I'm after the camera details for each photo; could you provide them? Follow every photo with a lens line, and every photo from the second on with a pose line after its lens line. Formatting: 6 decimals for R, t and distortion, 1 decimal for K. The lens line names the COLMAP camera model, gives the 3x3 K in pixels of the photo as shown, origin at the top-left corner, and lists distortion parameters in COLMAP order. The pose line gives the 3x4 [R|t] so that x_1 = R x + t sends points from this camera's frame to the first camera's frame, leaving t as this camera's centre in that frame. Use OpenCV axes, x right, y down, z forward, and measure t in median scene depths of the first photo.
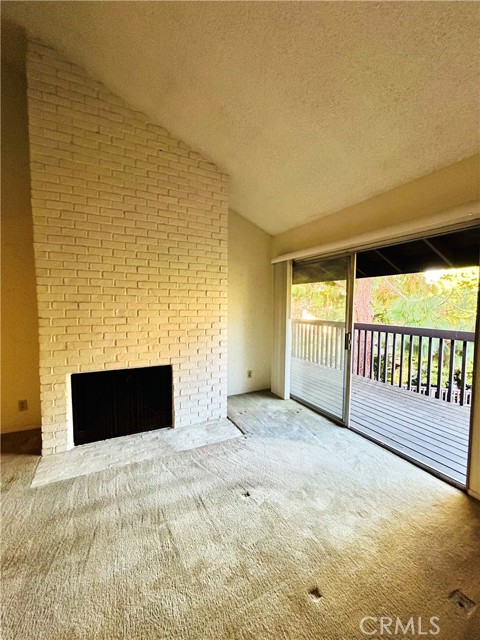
lens RADIAL K [[256.7, 0, 239.6], [0, 256.7, 320.1], [0, 0, 1]] dist [-0.000176, 0.000364]
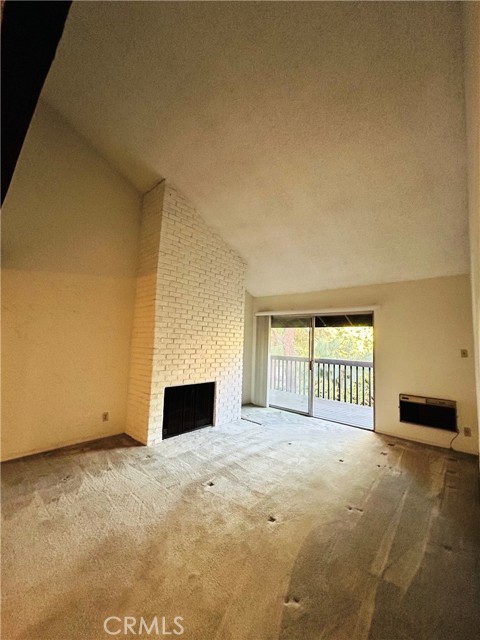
lens RADIAL K [[256.7, 0, 240.6], [0, 256.7, 317.9], [0, 0, 1]] dist [-0.000176, 0.000364]
pose [[0.926764, 0.066314, 0.369744, -0.761808], [-0.010675, 0.988546, -0.150540, 0.031423], [-0.375492, 0.135568, 0.916857, -0.522409]]
